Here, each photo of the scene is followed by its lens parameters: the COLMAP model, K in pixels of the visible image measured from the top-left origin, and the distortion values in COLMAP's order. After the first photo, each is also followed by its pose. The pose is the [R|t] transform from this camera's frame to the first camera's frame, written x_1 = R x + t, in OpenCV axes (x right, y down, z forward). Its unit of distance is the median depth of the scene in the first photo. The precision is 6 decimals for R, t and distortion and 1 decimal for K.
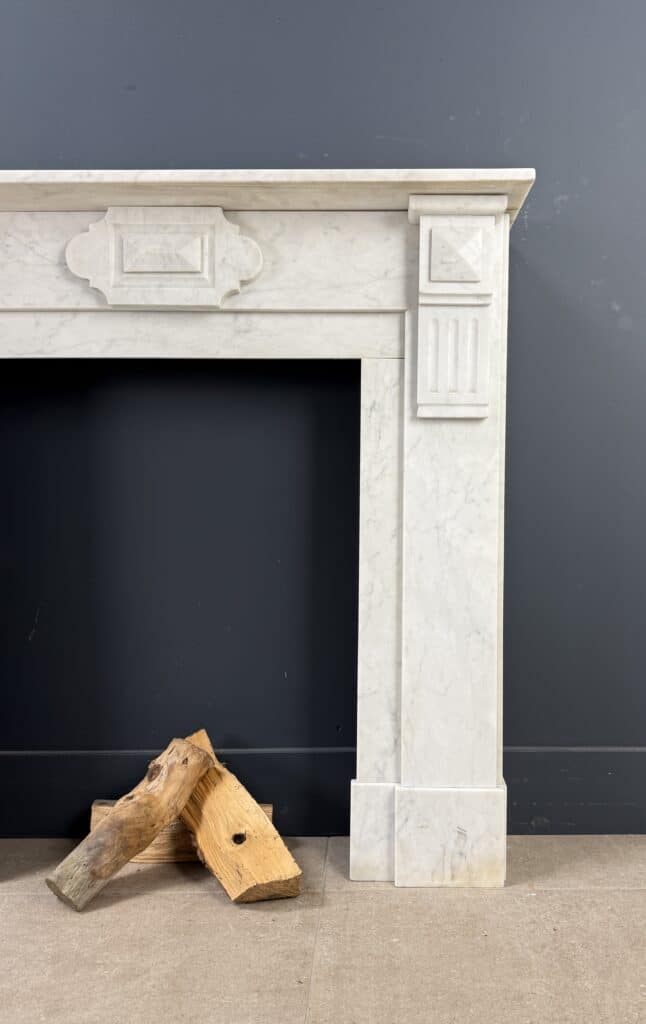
lens RADIAL K [[830.0, 0, 380.7], [0, 830.0, 509.2], [0, 0, 1]] dist [0.121367, -0.259980]
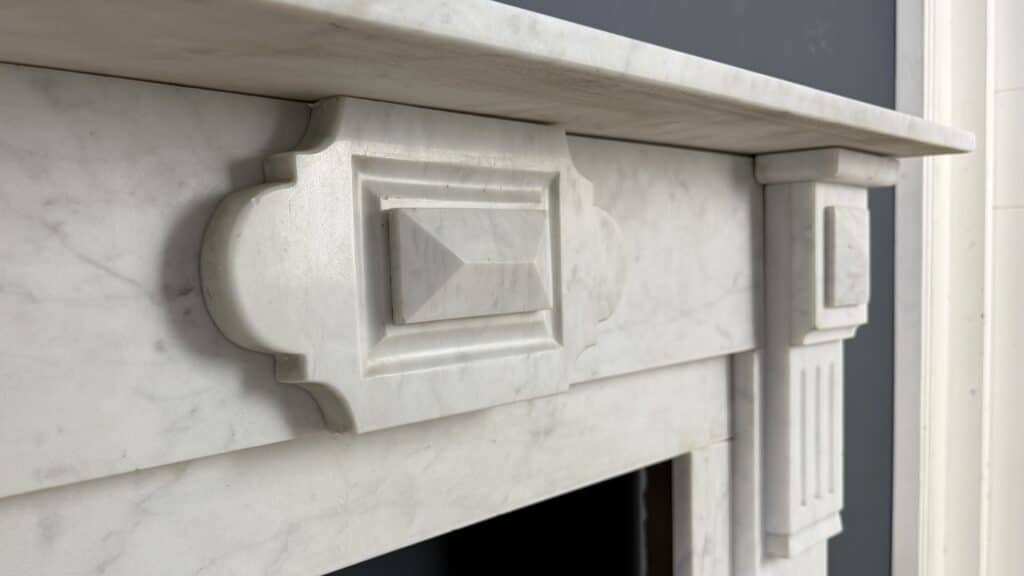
lens RADIAL K [[1006.8, 0, 414.6], [0, 1006.8, 337.0], [0, 0, 1]] dist [-0.005252, -0.013236]
pose [[0.675937, -0.076980, 0.732928, -0.554195], [0.044296, 0.996975, 0.063861, -0.293763], [-0.735627, -0.010701, 0.677302, 0.734826]]
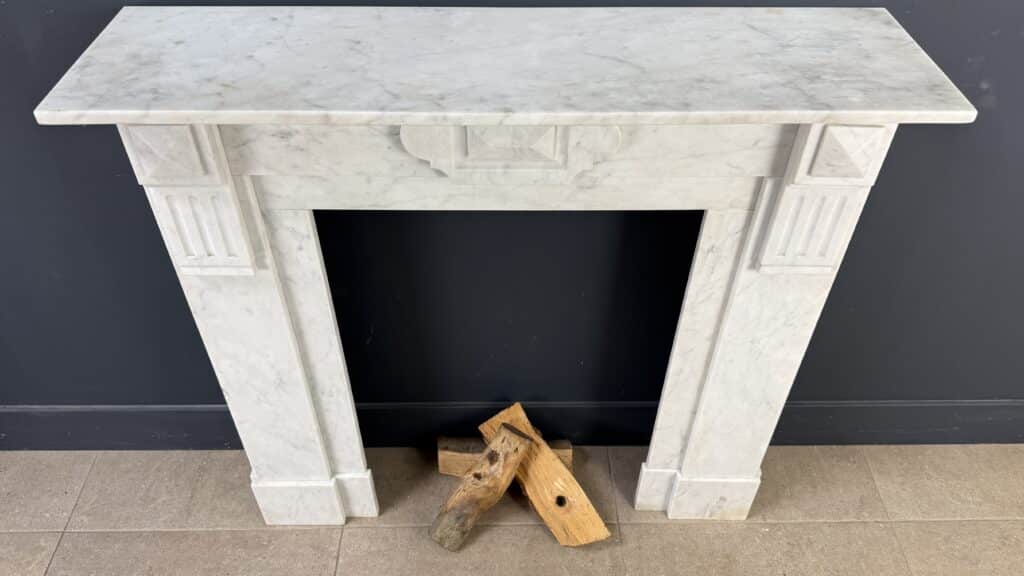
lens RADIAL K [[757.4, 0, 512.0], [0, 757.4, 288.0], [0, 0, 1]] dist [0.209131, -0.478749]
pose [[0.999947, 0.000264, 0.010257, -0.260683], [-0.006981, 0.750192, 0.661183, -0.704338], [-0.007520, -0.661220, 0.750154, 0.283490]]
